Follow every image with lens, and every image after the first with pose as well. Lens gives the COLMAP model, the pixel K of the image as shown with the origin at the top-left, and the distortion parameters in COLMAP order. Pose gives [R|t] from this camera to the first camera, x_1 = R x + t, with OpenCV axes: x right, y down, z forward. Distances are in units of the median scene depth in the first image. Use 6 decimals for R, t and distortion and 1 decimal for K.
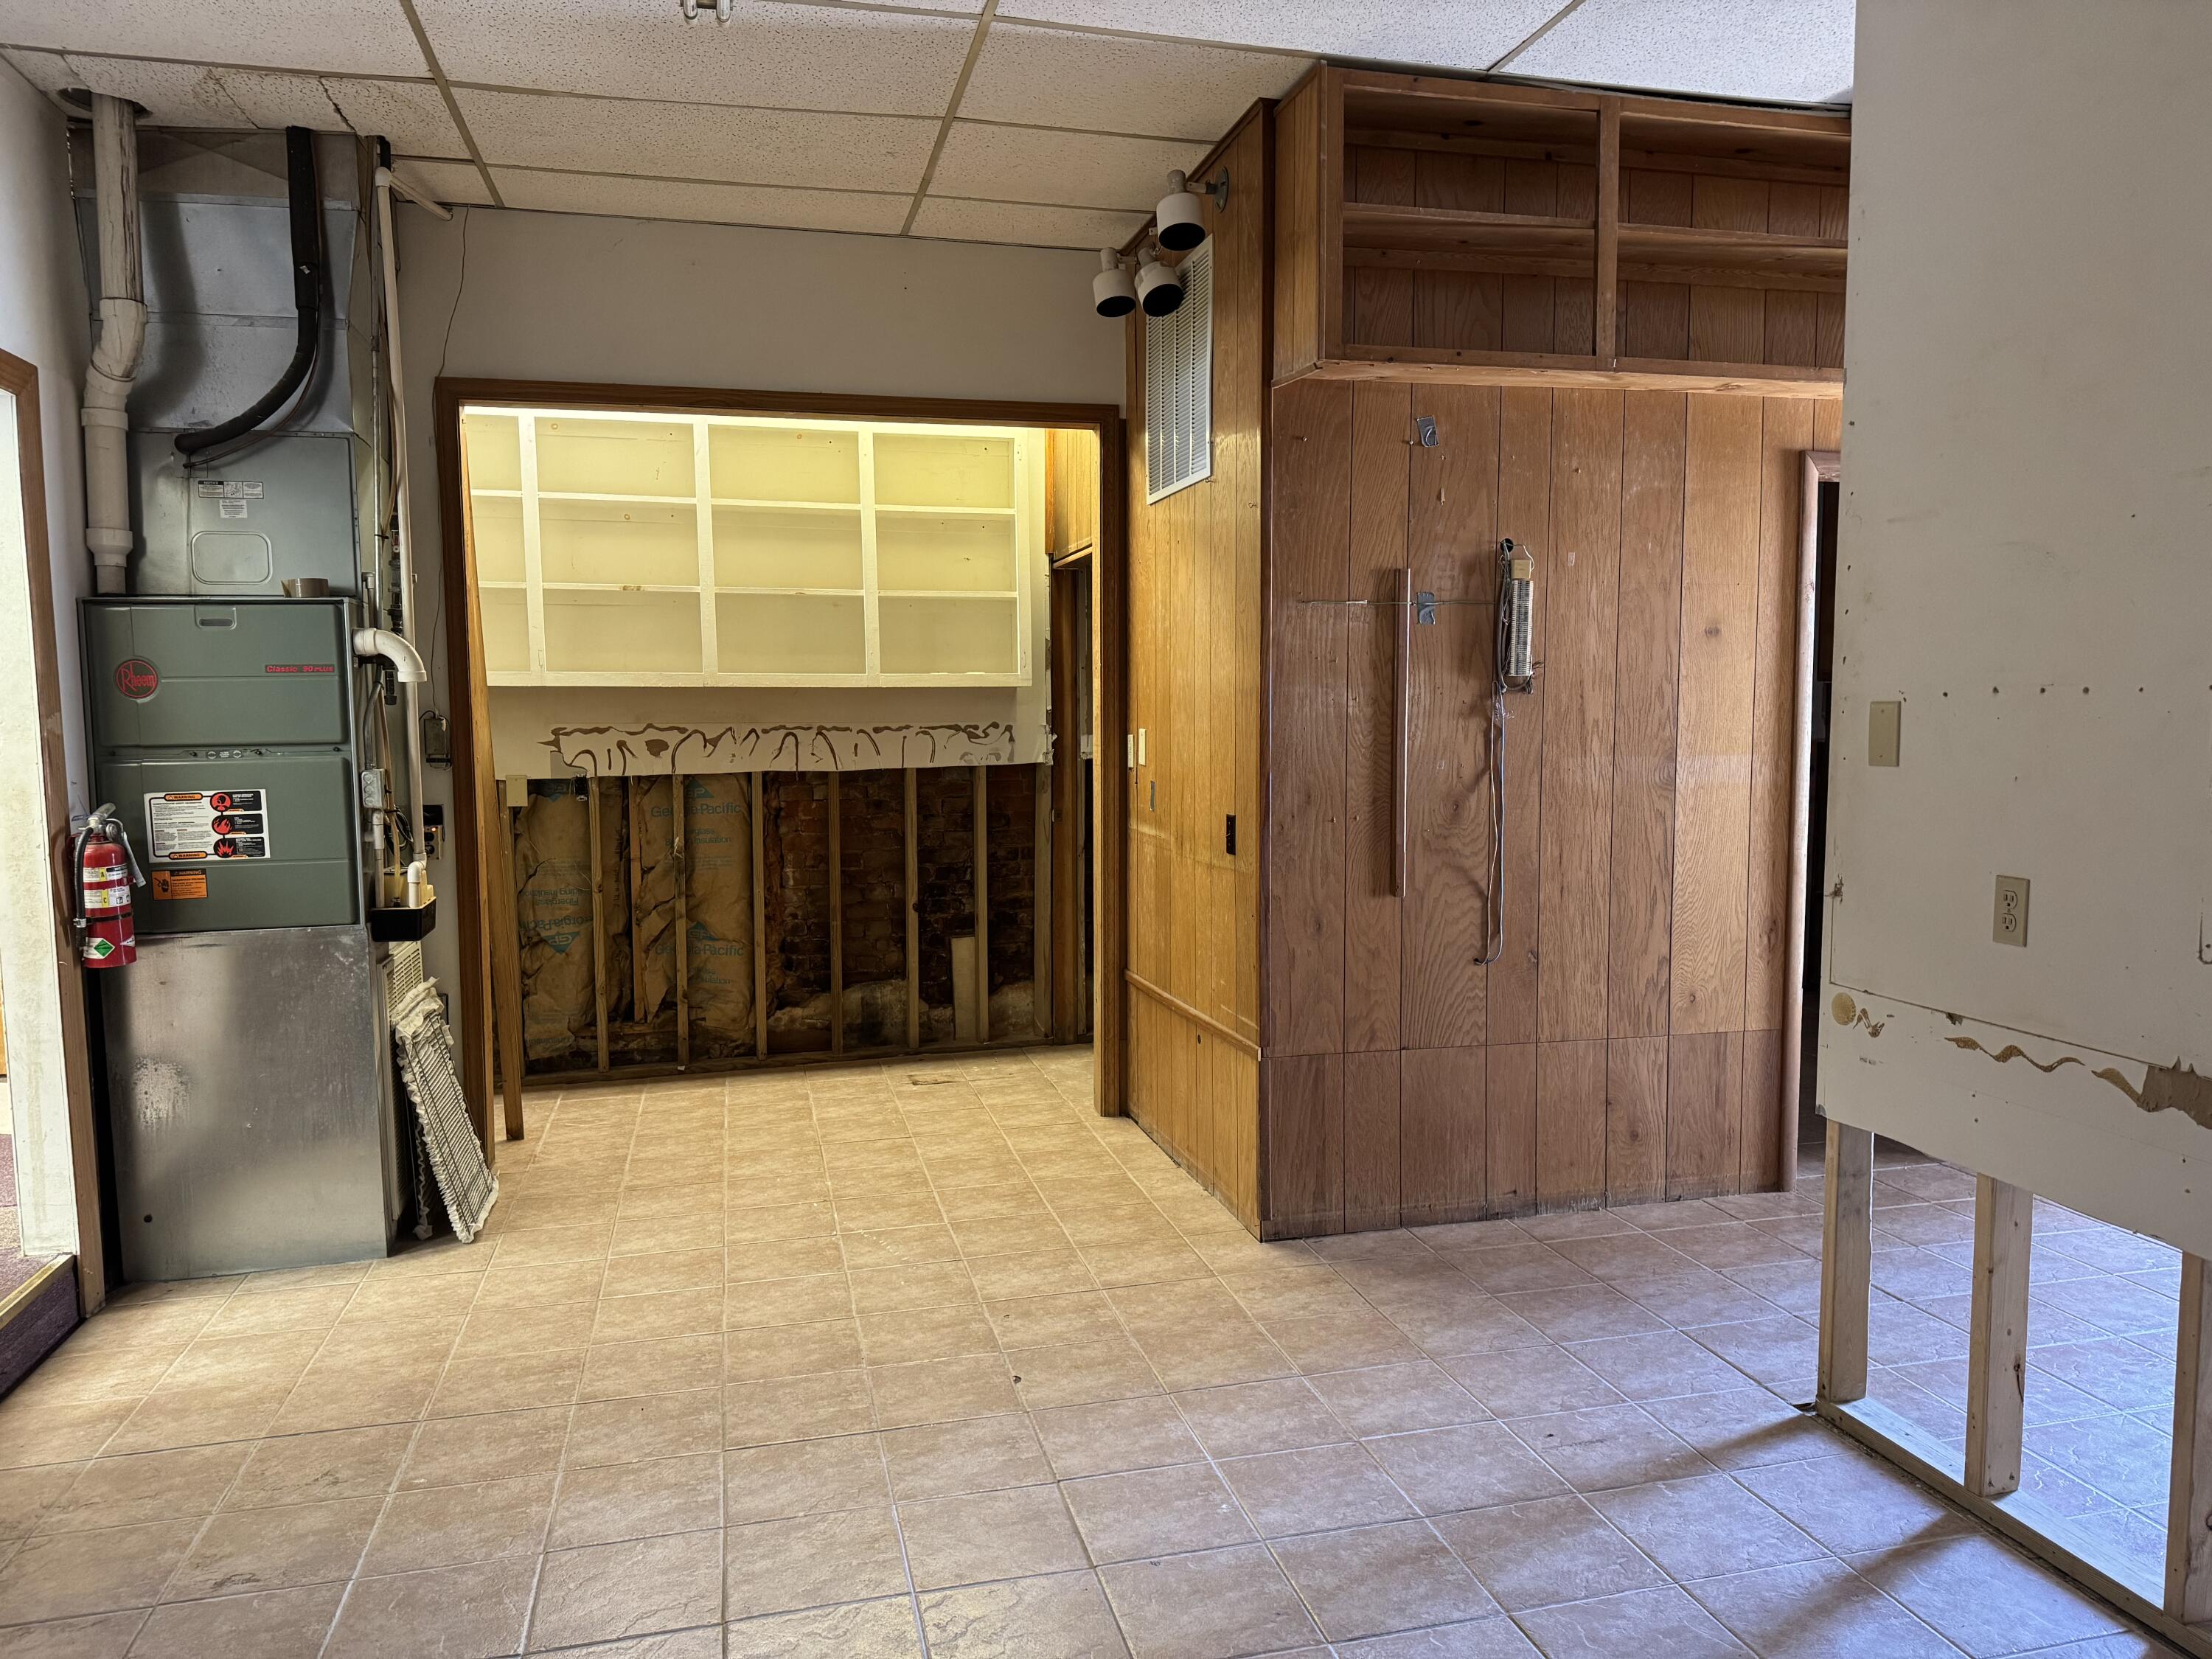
lens RADIAL K [[1569.8, 0, 1106.0], [0, 1569.8, 829.5], [0, 0, 1]] dist [0.086518, -0.114382]
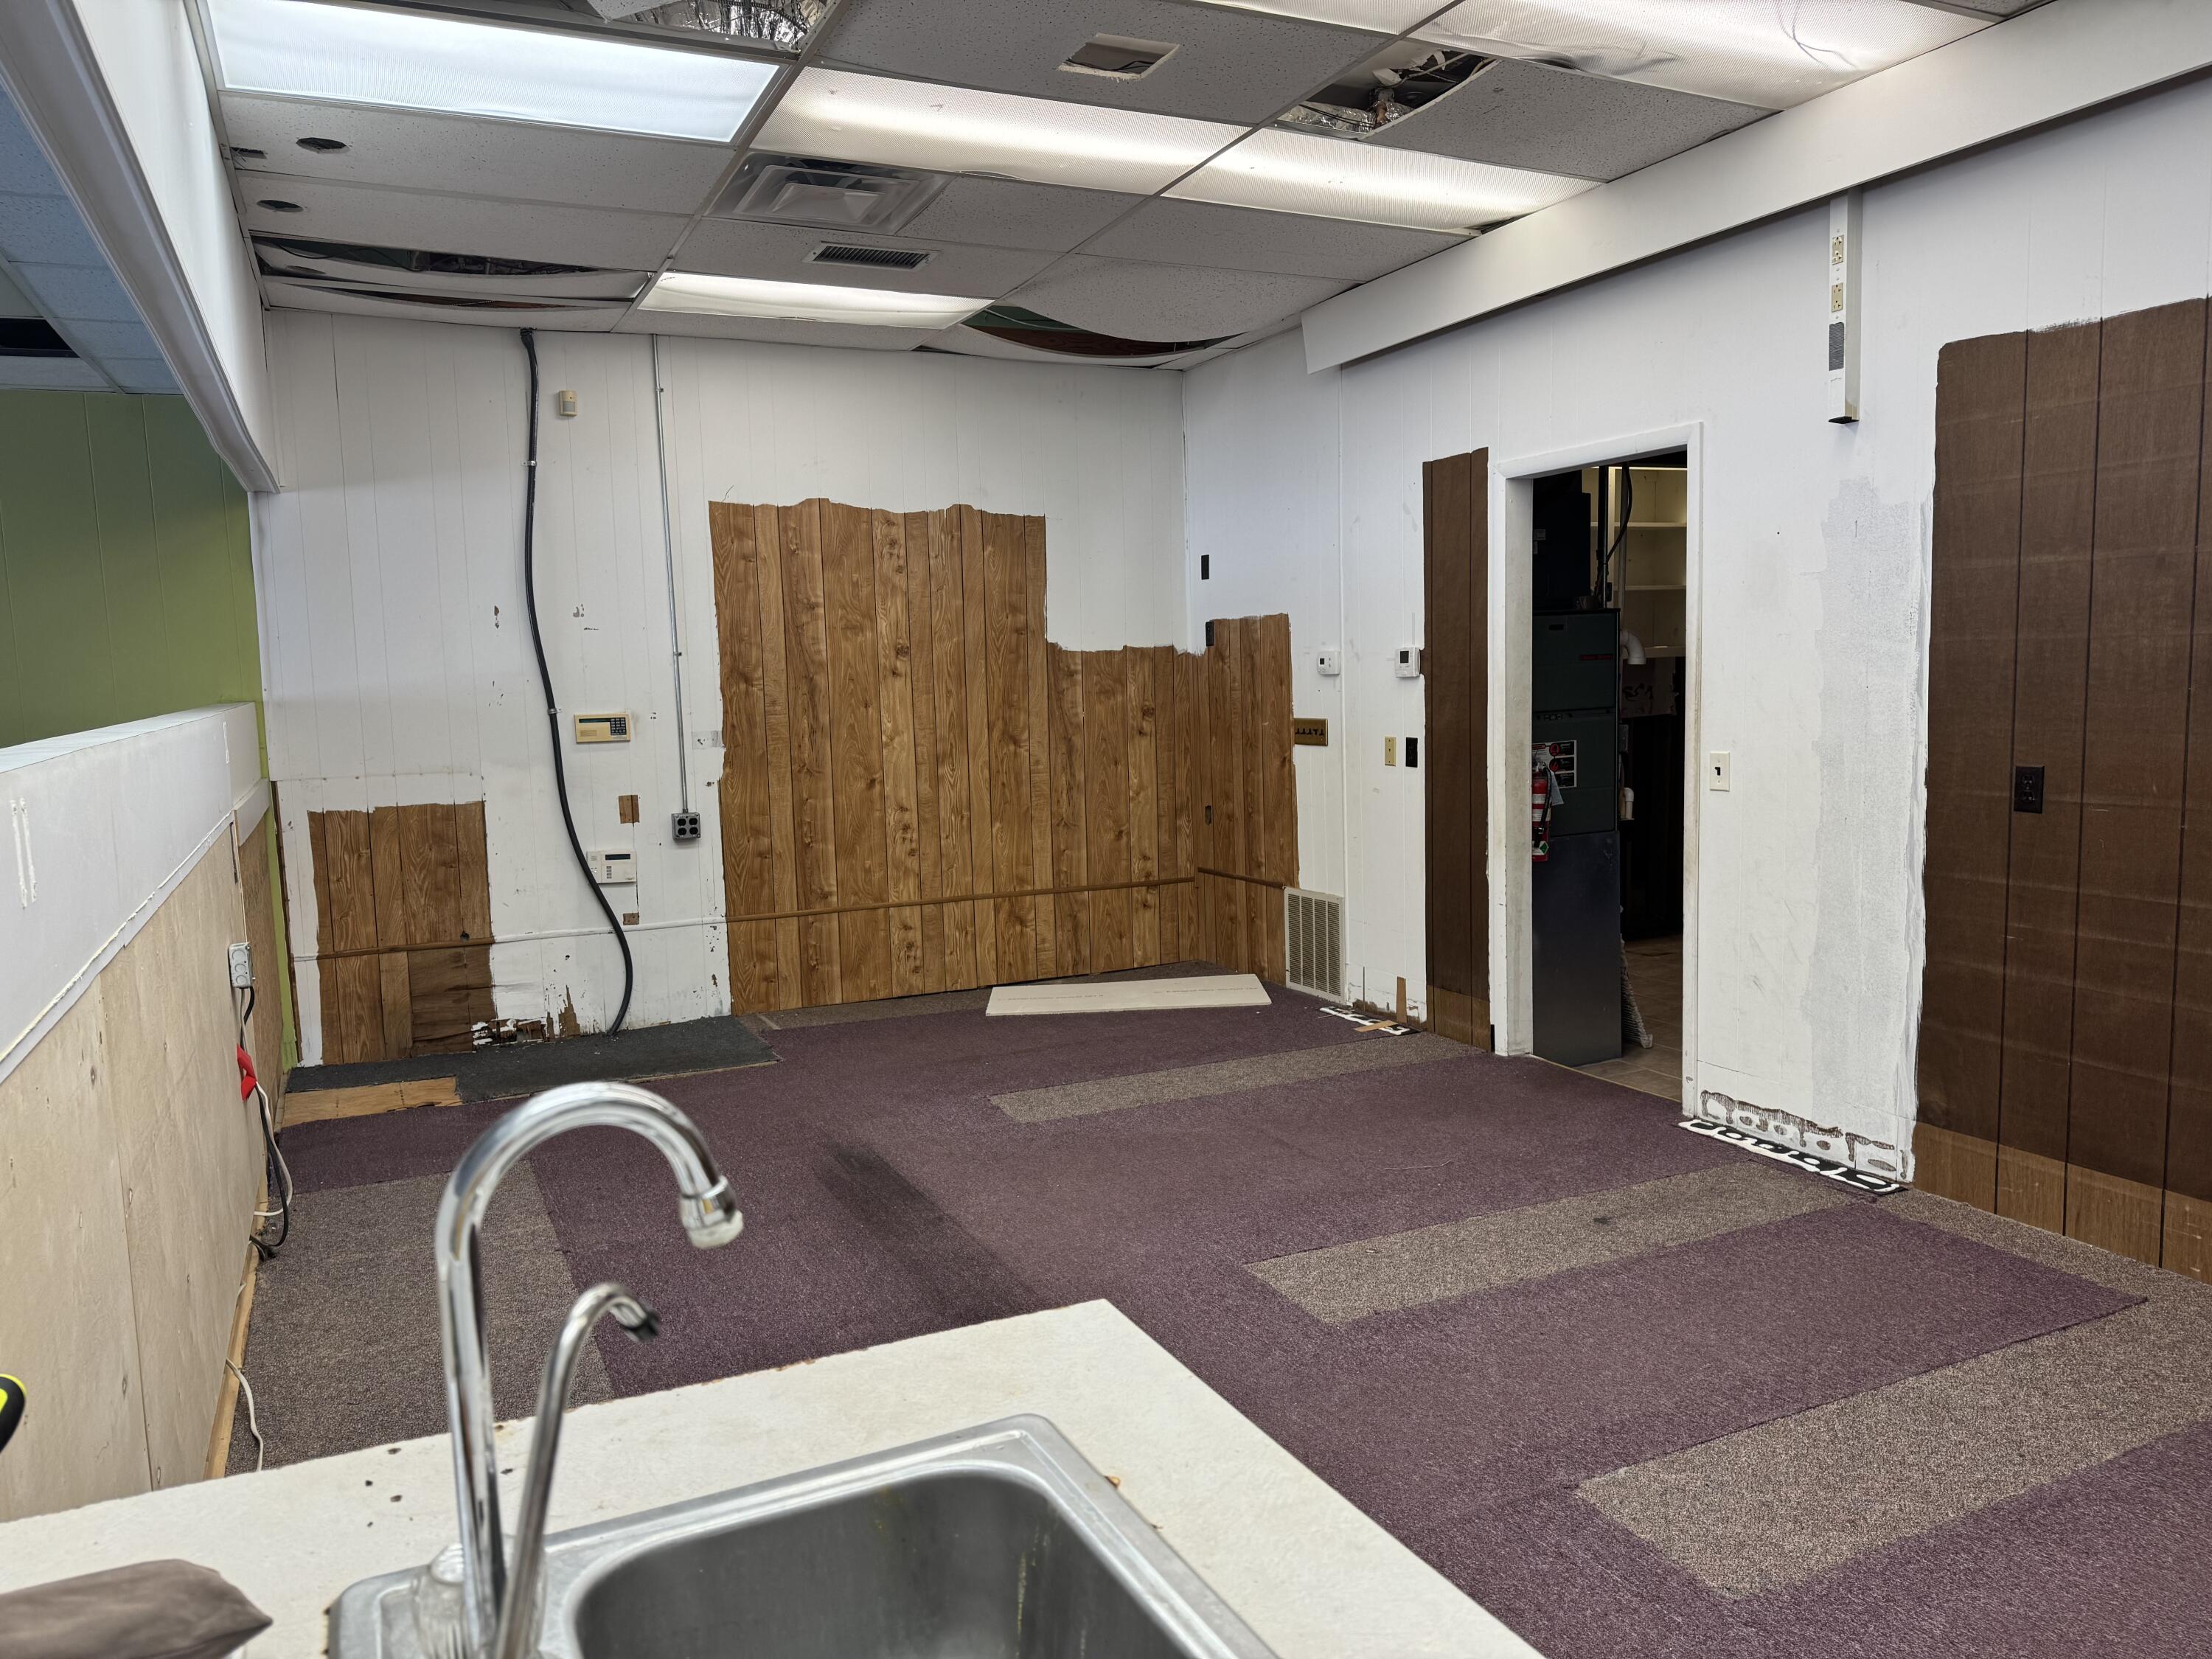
lens RADIAL K [[1569.8, 0, 1106.0], [0, 1569.8, 829.5], [0, 0, 1]] dist [0.086518, -0.114382]
pose [[0.979895, -0.043115, 0.194802, -1.113431], [0.038744, 0.998906, 0.026196, 0.001494], [-0.195718, -0.018122, 0.980493, -0.305895]]
